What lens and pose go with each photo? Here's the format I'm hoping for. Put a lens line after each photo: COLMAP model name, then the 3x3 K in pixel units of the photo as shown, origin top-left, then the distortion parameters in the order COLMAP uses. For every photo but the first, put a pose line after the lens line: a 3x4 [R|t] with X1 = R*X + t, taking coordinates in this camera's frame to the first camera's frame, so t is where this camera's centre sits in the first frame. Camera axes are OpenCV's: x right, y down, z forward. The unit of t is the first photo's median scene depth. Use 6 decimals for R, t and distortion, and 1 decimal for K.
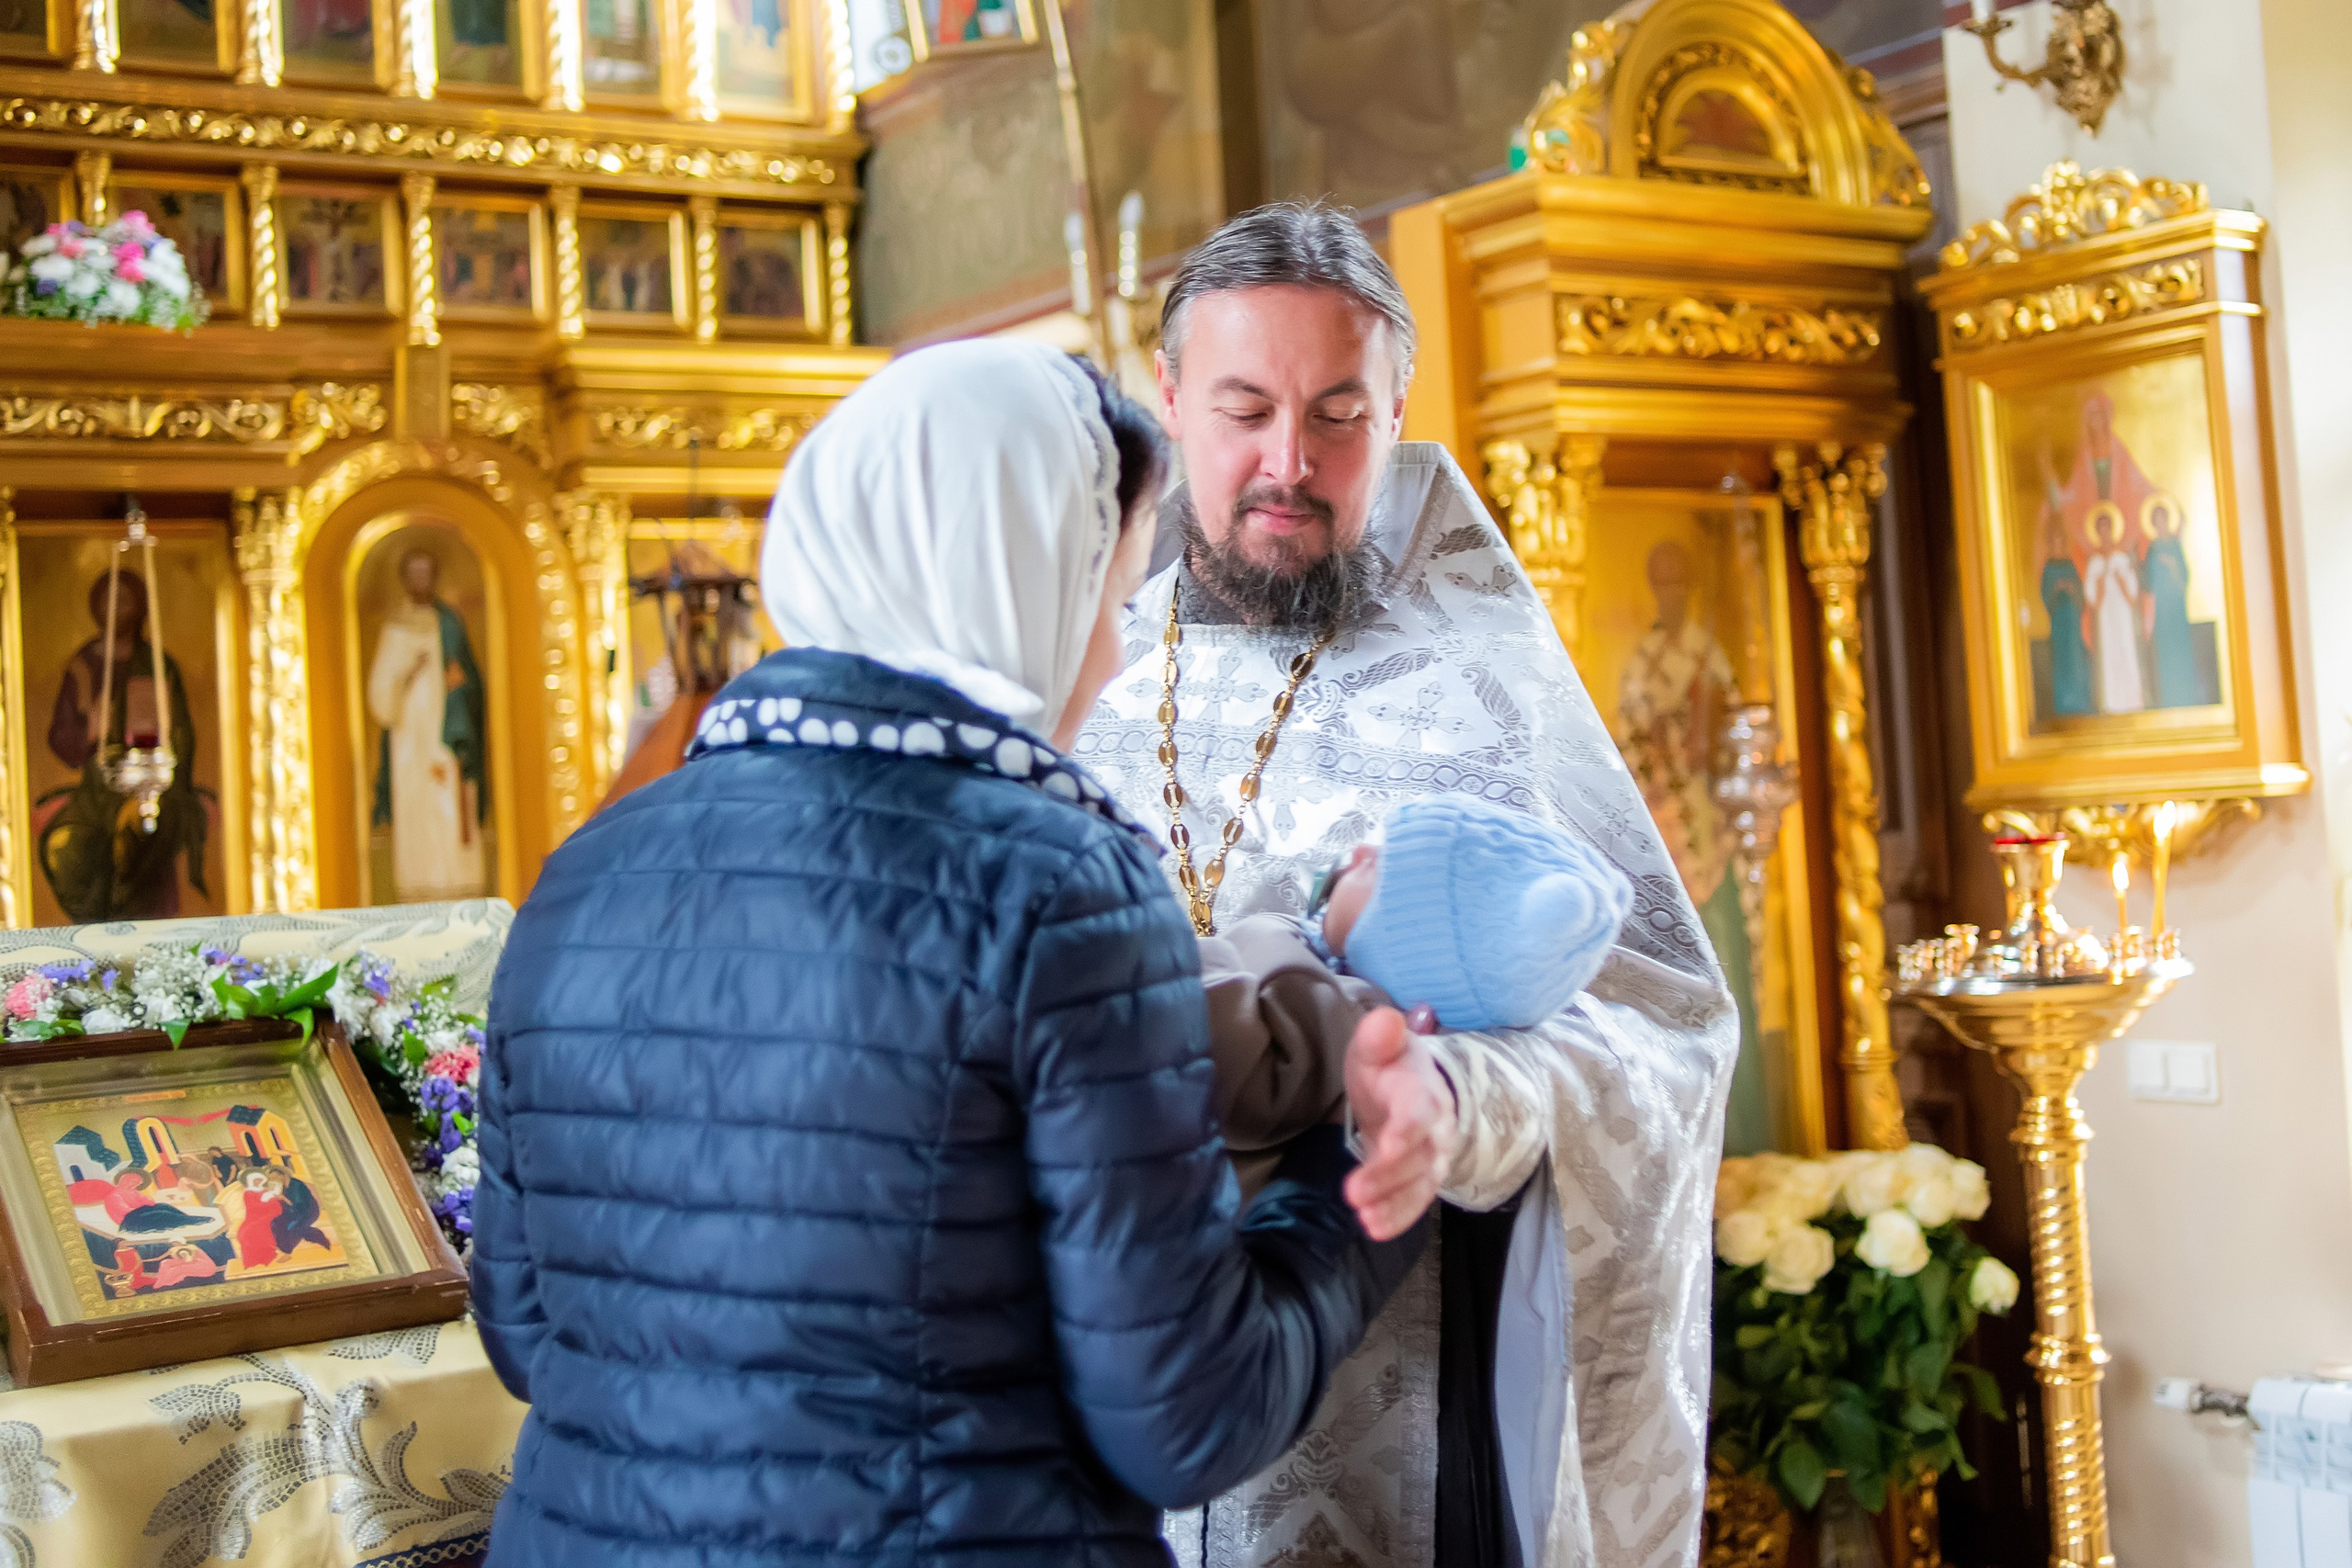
lens RADIAL K [[2801.7, 0, 1257.2], [0, 2801.7, 643.7], [0, 0, 1]] dist [-0.044876, 0.000000]
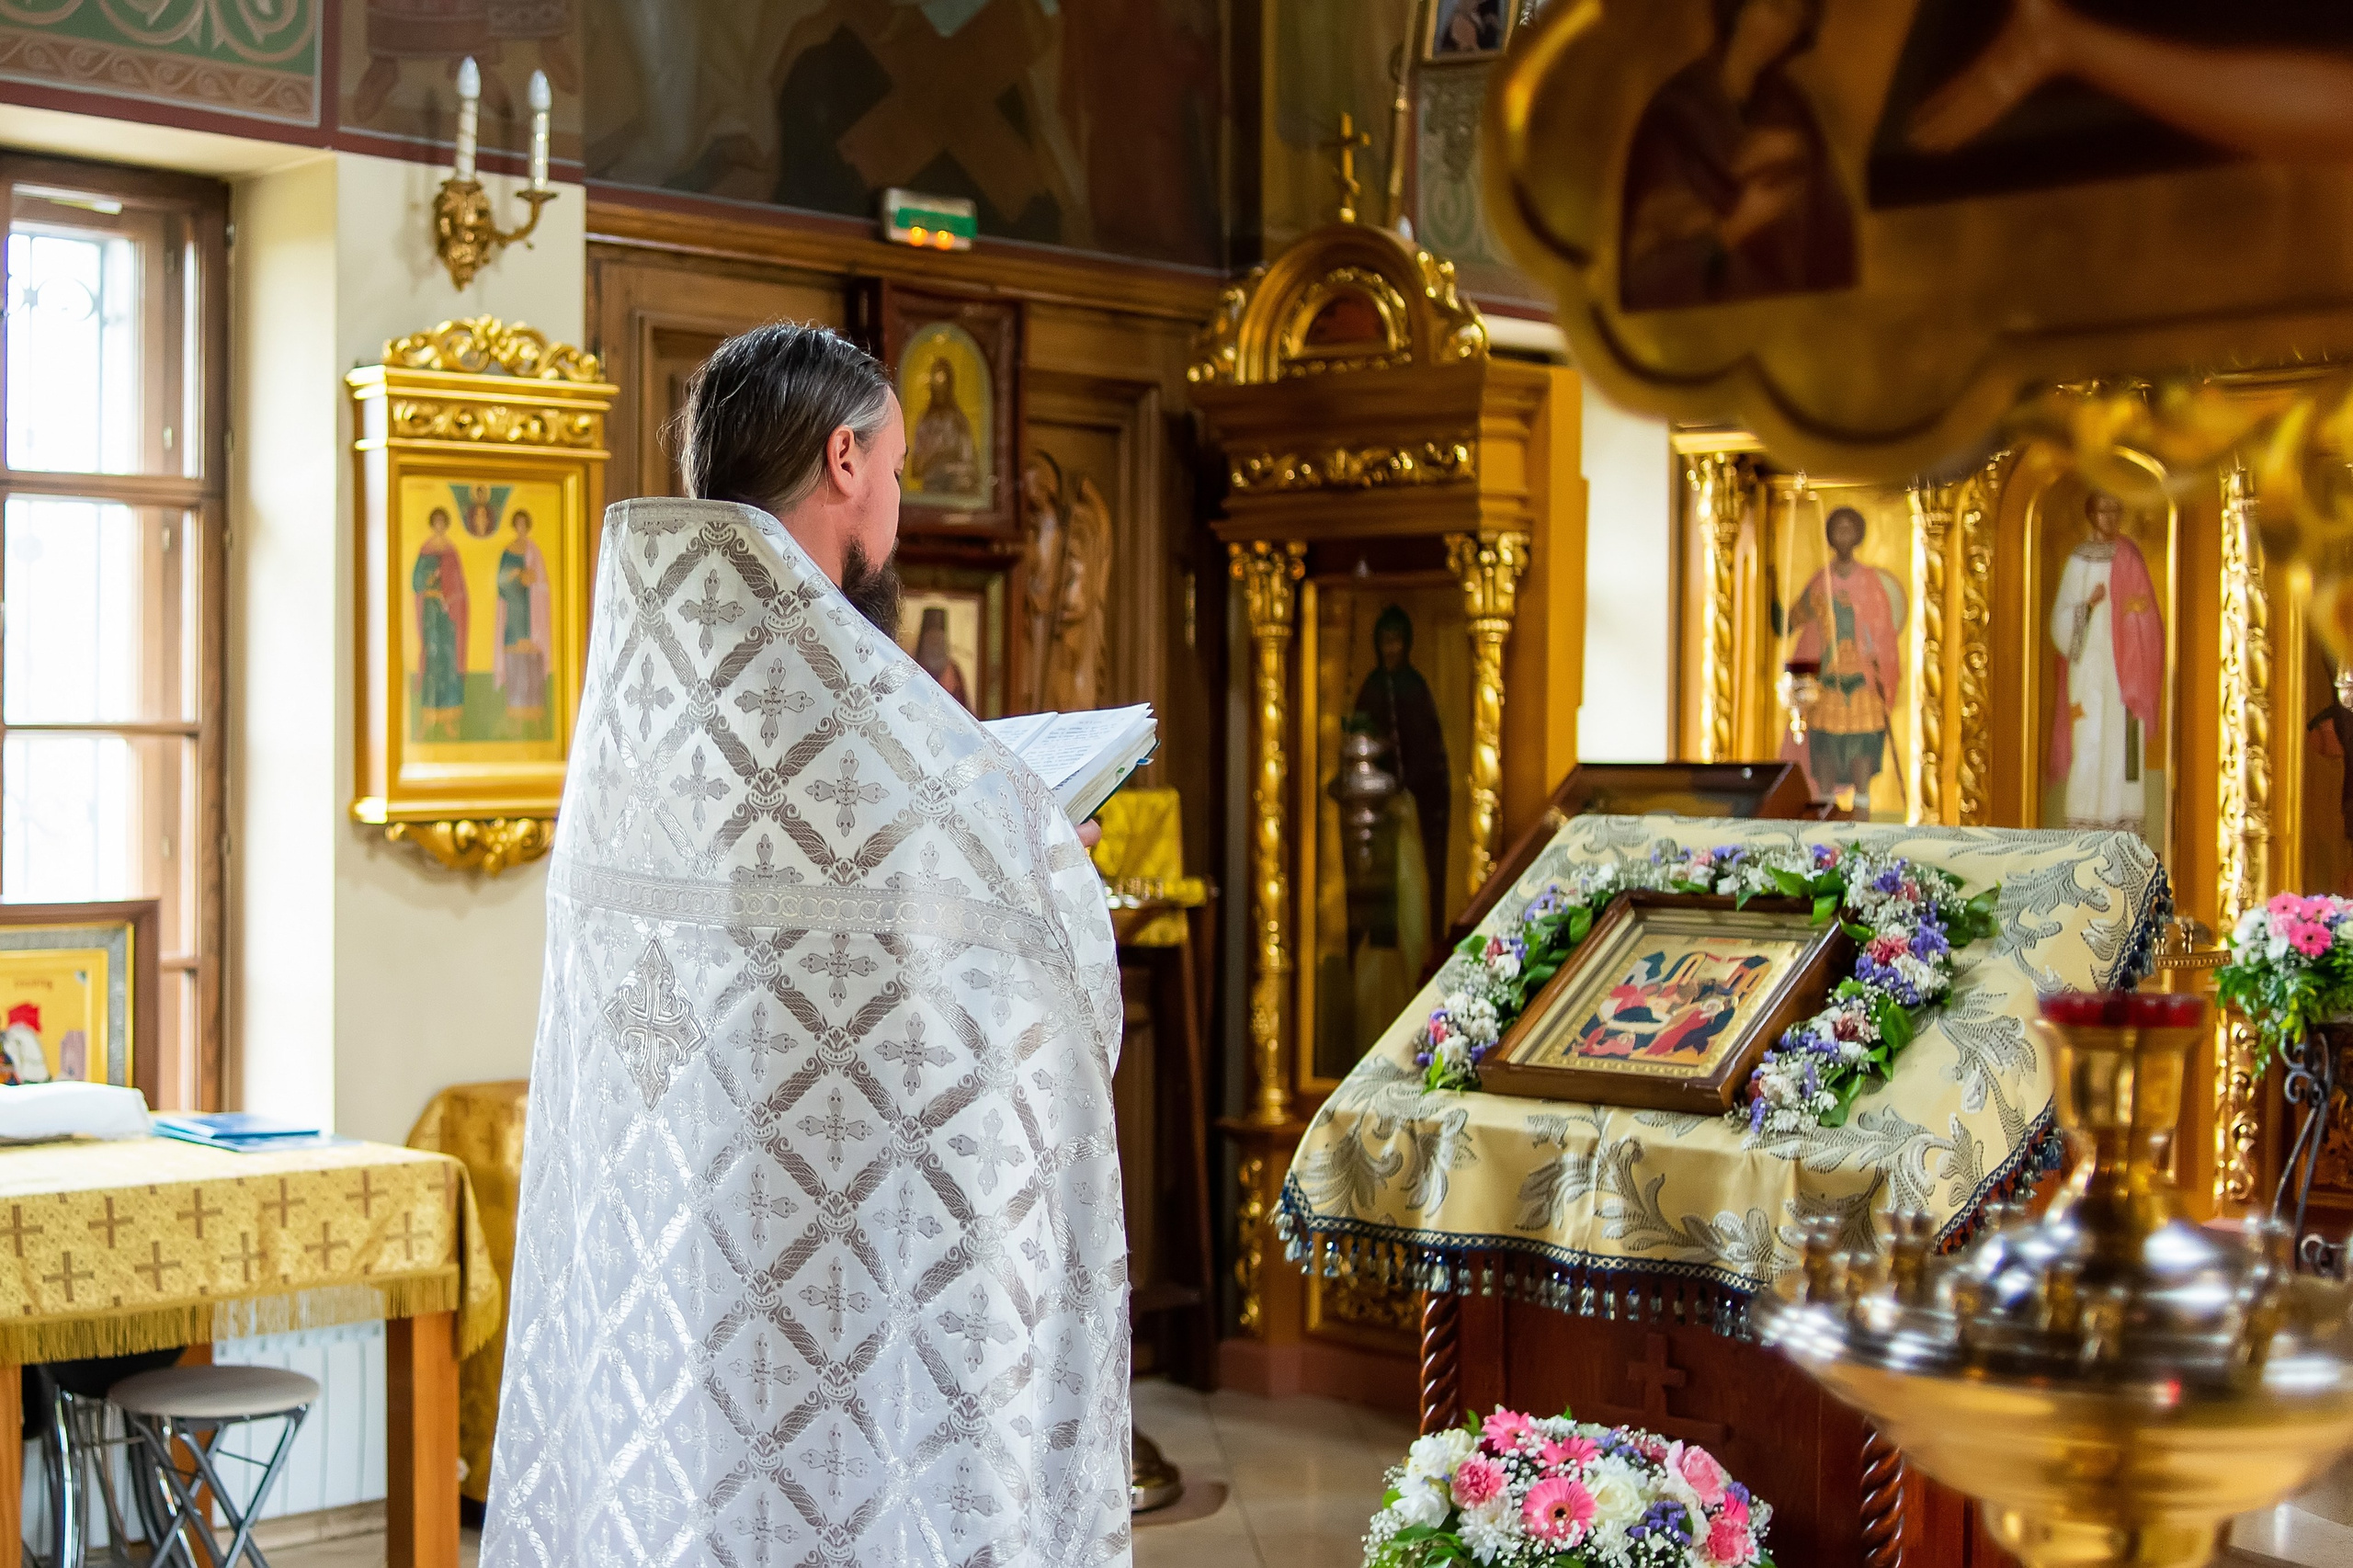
lens RADIAL K [[3366.7, 0, 1163.5], [0, 3366.7, 793.8], [0, 0, 1]] dist [0.055868, 0.000000]
pose [[0.209619, 0.076940, -0.974751, 0.486750], [0.025964, 0.996110, 0.084210, -0.026823], [0.977438, -0.042961, 0.206806, 0.139379]]
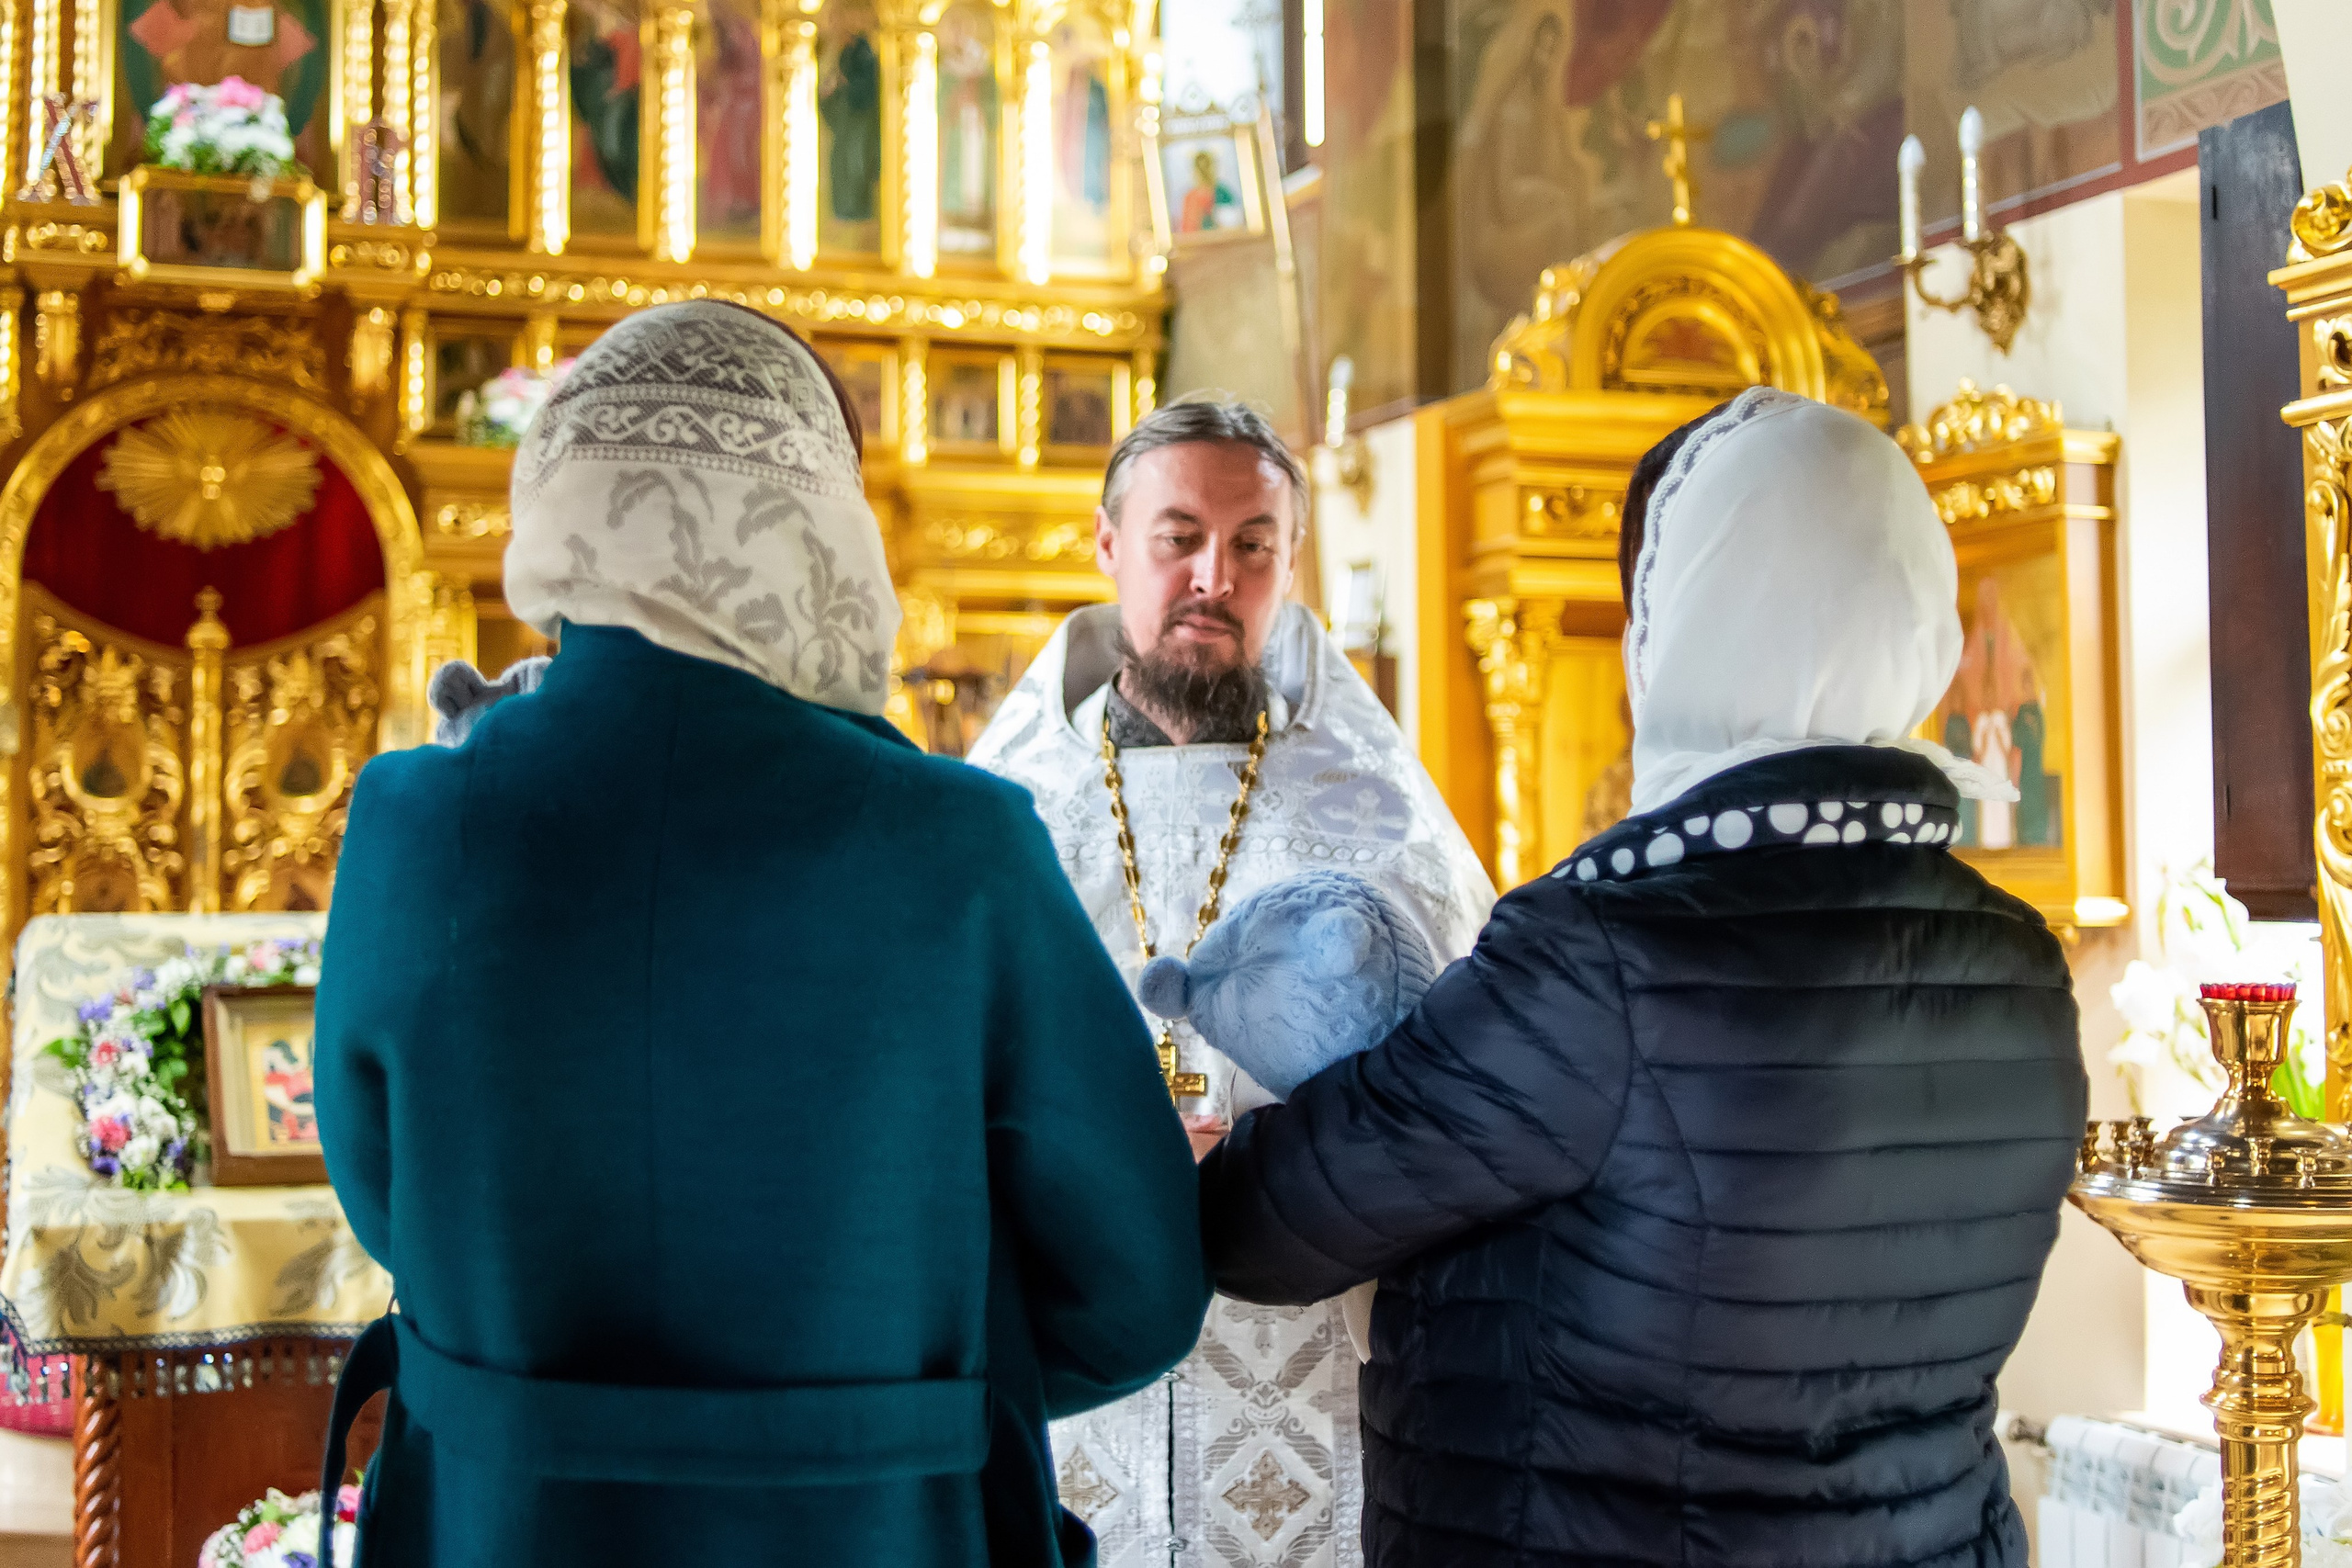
lens RADIAL K [[2745.7, 0, 1057.0], [0, 2745.7, 717.7], [0, 0, 1]] dist [-0.058873, 0.000000]
pose [[0.961561, 0.044544, -0.270953, 0.159054], [-0.042675, 0.999007, 0.012789, -0.018687], [0.271254, -0.000734, 0.962508, -0.146646]]
